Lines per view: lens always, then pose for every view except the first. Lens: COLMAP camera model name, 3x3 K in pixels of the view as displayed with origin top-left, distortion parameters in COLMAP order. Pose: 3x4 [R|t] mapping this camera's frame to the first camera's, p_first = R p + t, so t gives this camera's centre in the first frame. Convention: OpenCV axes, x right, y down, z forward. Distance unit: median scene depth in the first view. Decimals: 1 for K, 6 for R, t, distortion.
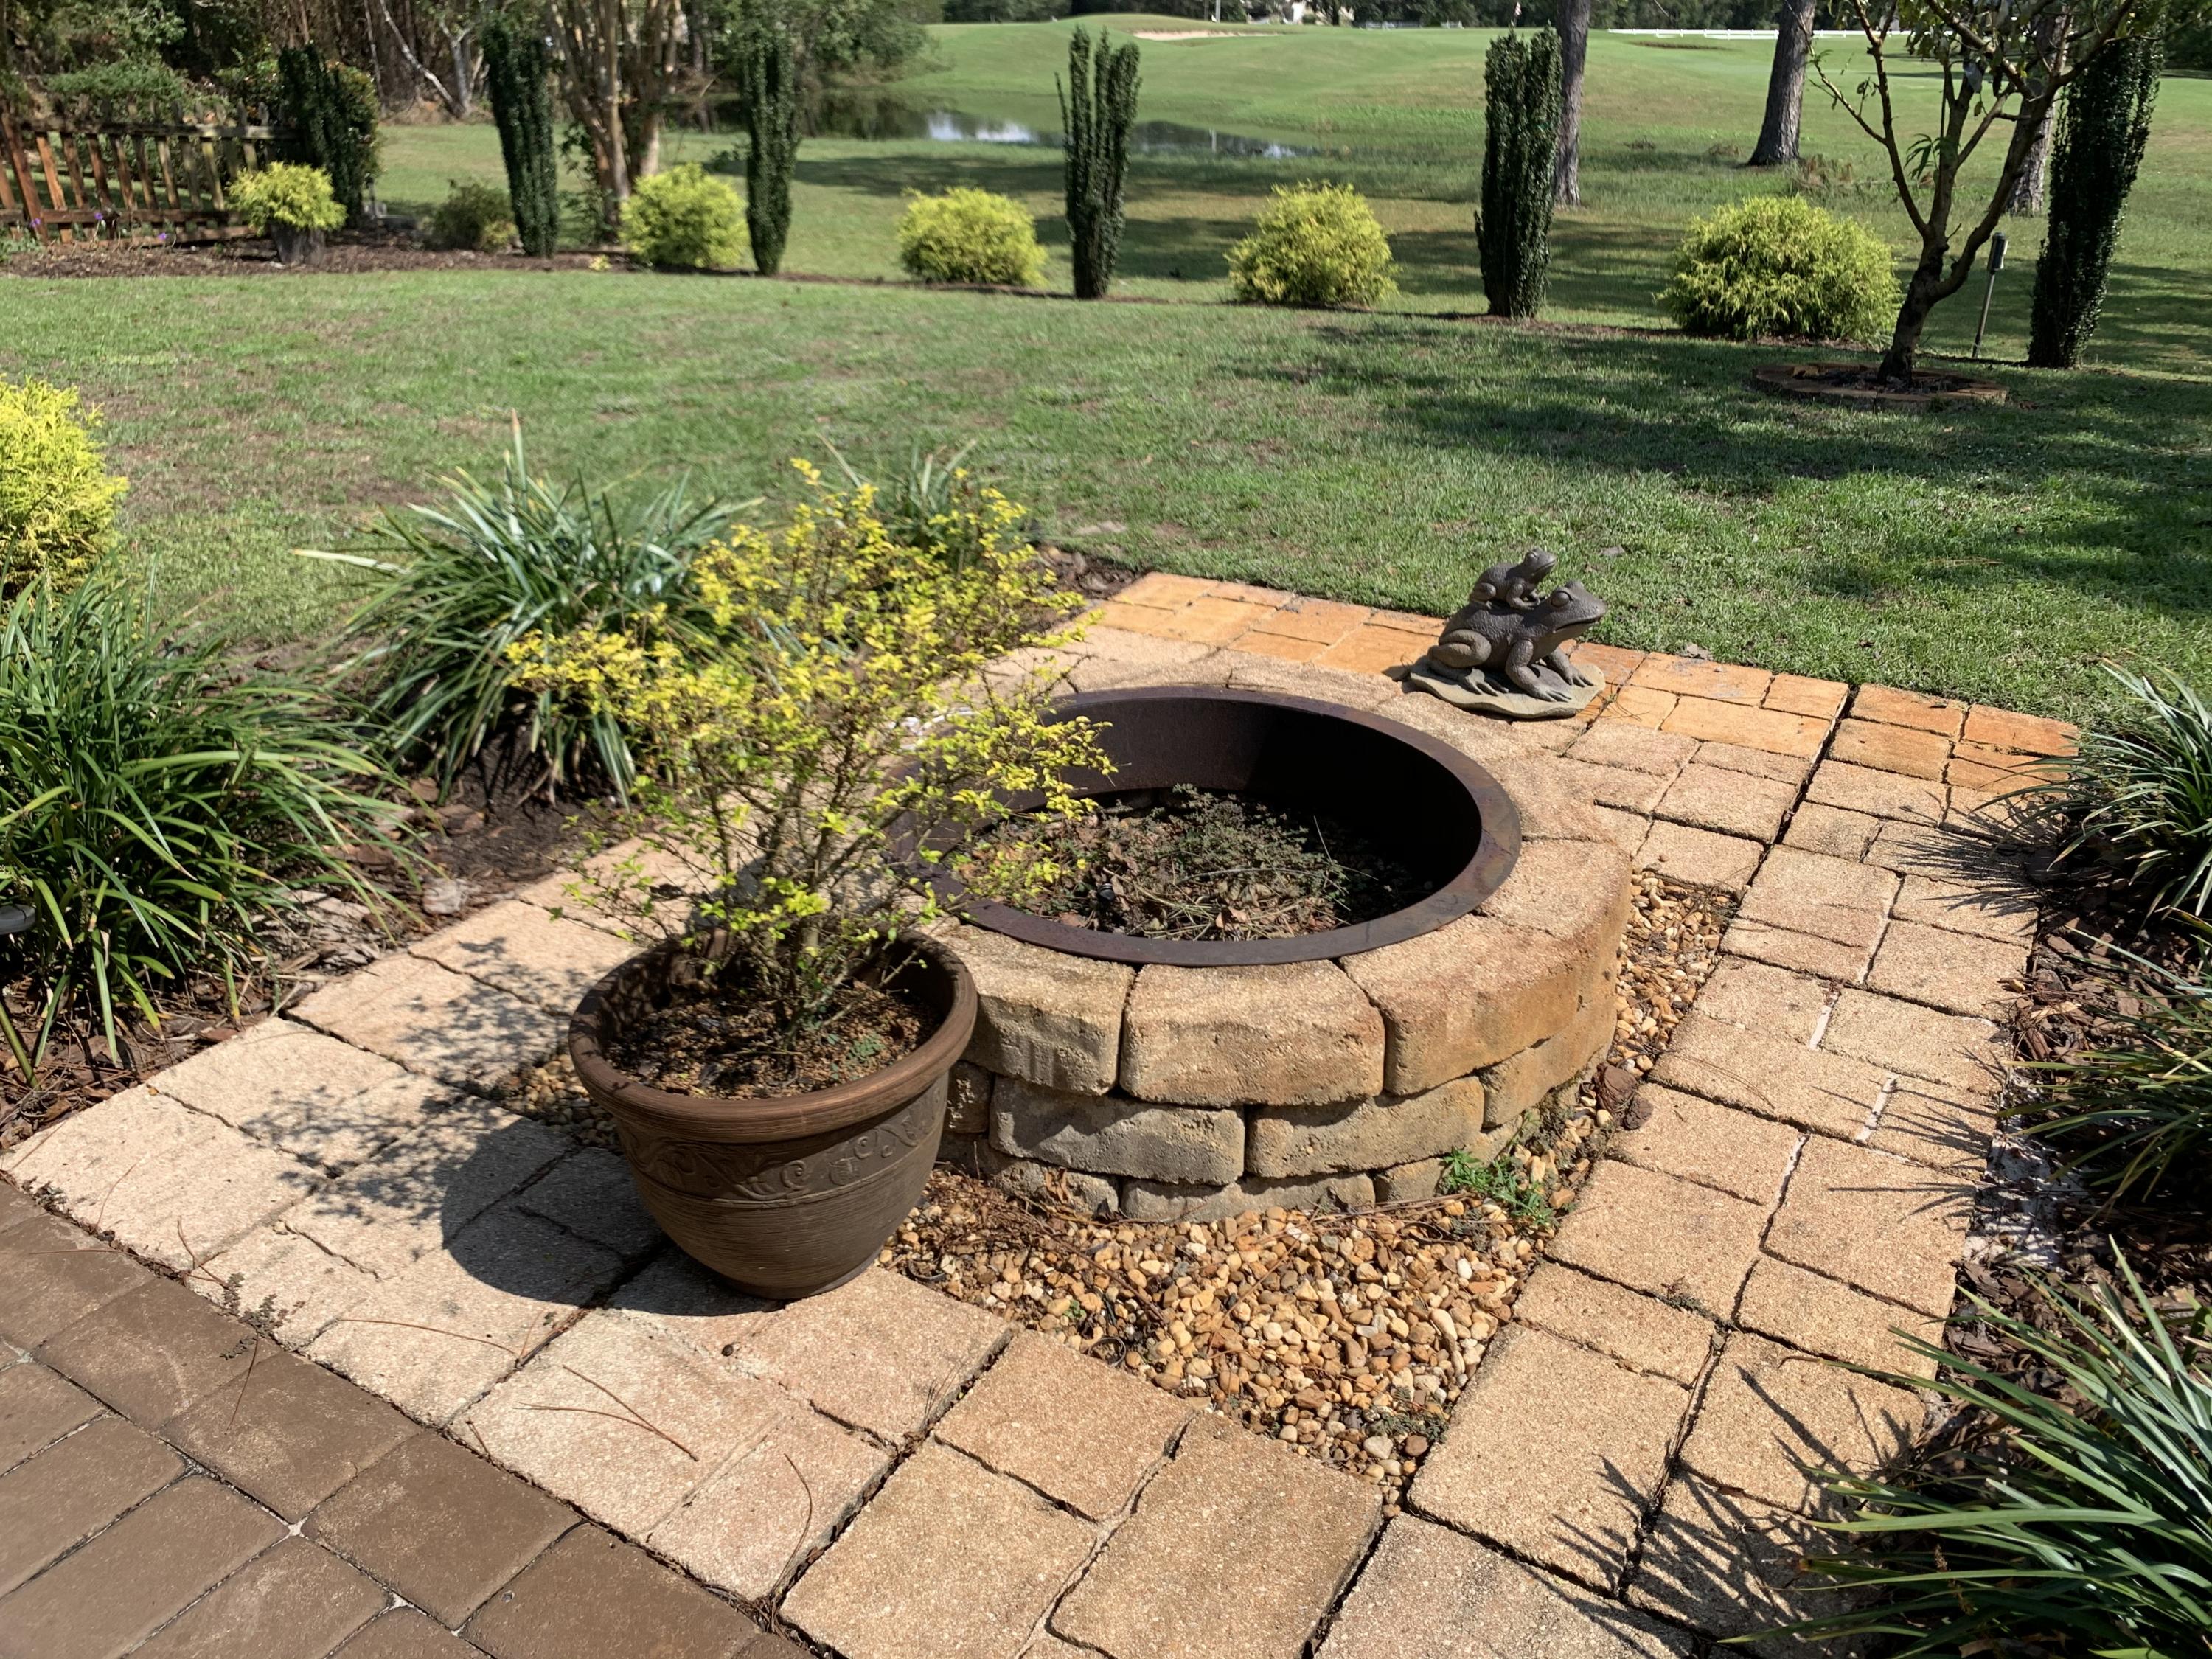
lens RADIAL K [[1684.0, 0, 1085.0], [0, 1684.0, 810.5], [0, 0, 1]] dist [0.040511, -0.047332]
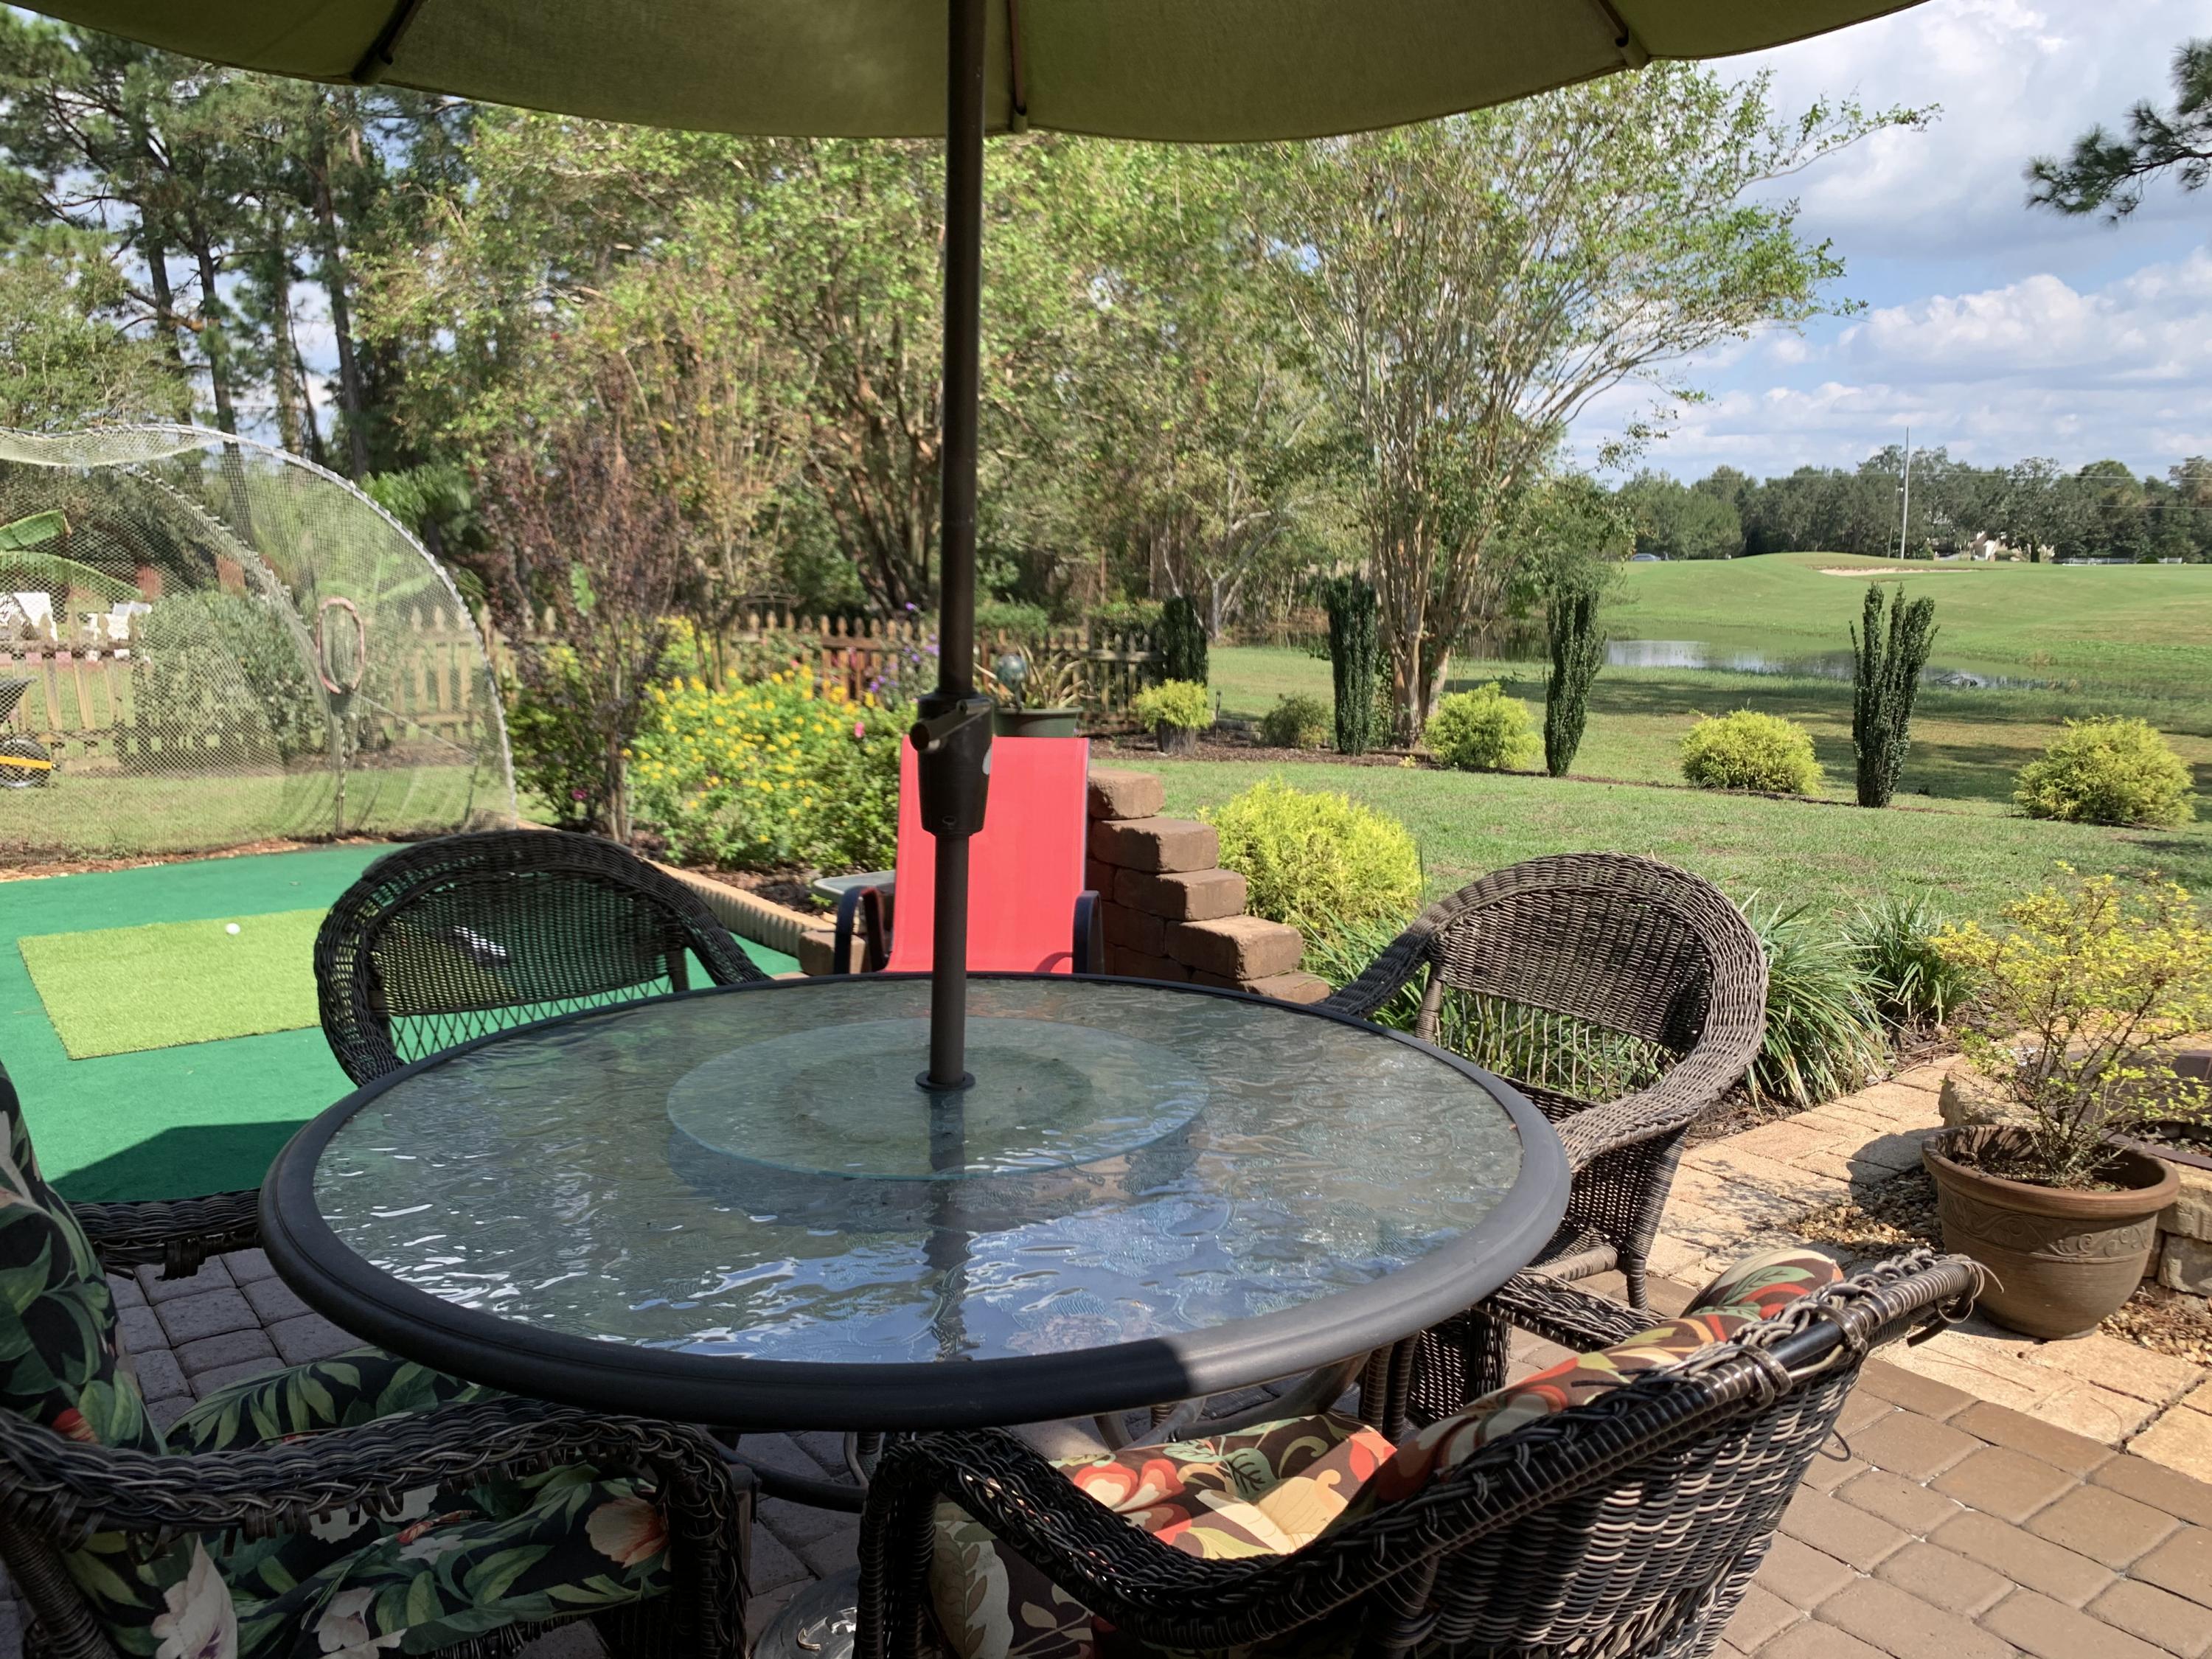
lens RADIAL K [[1684.0, 0, 1118.6], [0, 1684.0, 808.1], [0, 0, 1]] dist [0.040511, -0.047332]
pose [[0.938408, 0.047587, -0.342237, -0.260396], [-0.143179, 0.954987, -0.259806, 0.188283], [0.314469, 0.292805, 0.902981, -0.522808]]
